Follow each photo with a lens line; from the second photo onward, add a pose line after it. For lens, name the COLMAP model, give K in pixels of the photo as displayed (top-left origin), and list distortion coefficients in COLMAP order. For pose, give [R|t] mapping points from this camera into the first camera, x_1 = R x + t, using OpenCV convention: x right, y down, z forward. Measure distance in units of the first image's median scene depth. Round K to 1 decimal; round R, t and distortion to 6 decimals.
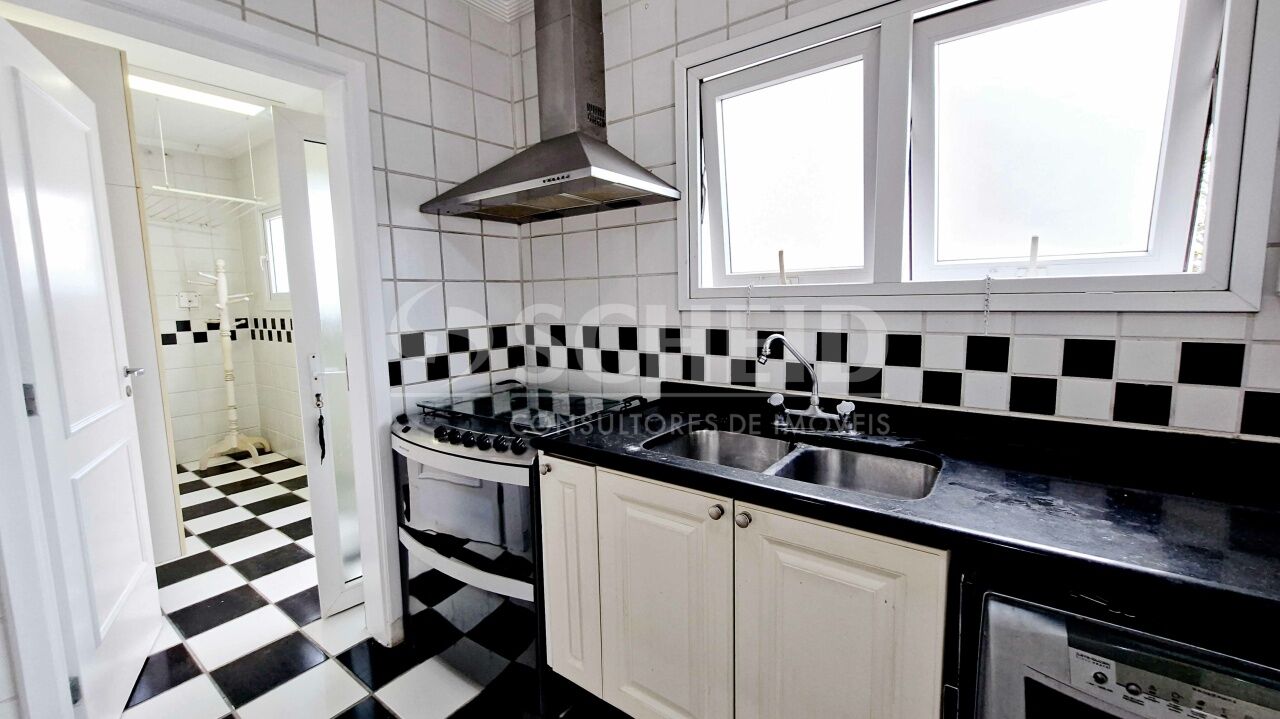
lens RADIAL K [[505.9, 0, 638.8], [0, 505.9, 351.2], [0, 0, 1]] dist [0.001119, -0.000324]
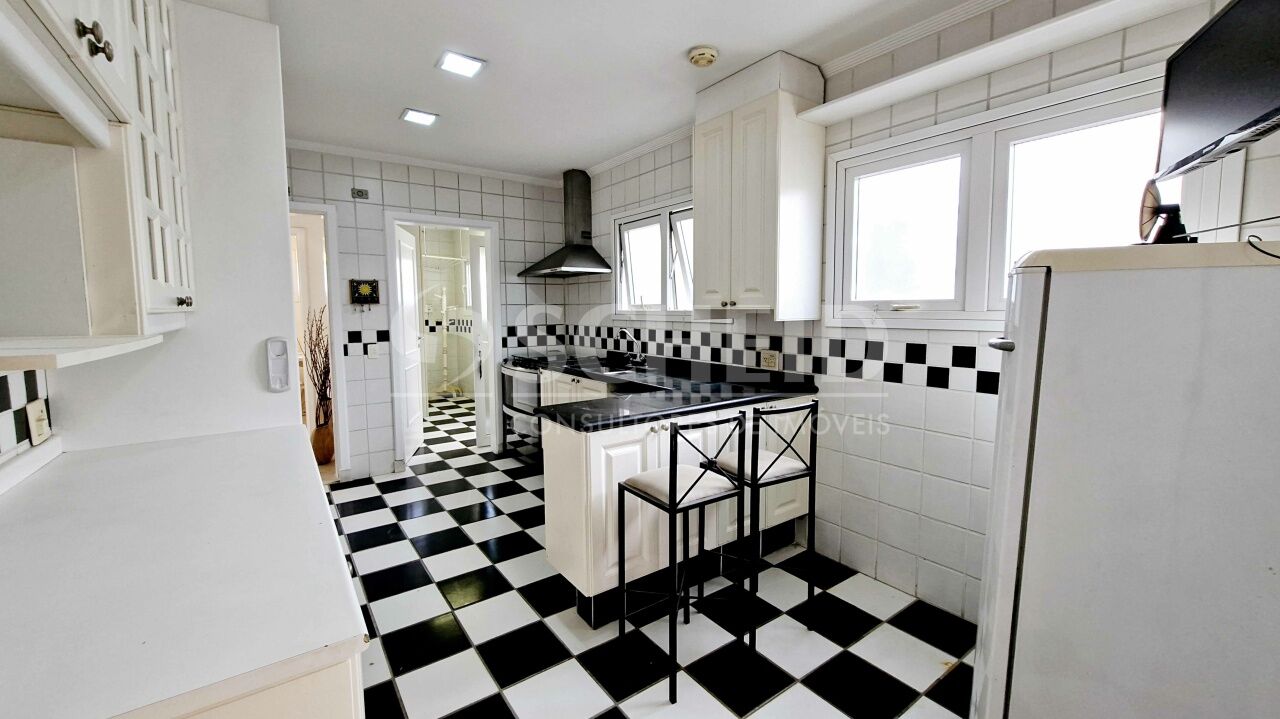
lens RADIAL K [[505.9, 0, 638.8], [0, 505.9, 351.2], [0, 0, 1]] dist [0.001119, -0.000324]
pose [[0.952806, 0.039404, -0.301013, 0.827459], [-0.044010, 0.998995, -0.008534, 0.072587], [0.300374, 0.021379, 0.953582, -1.080116]]
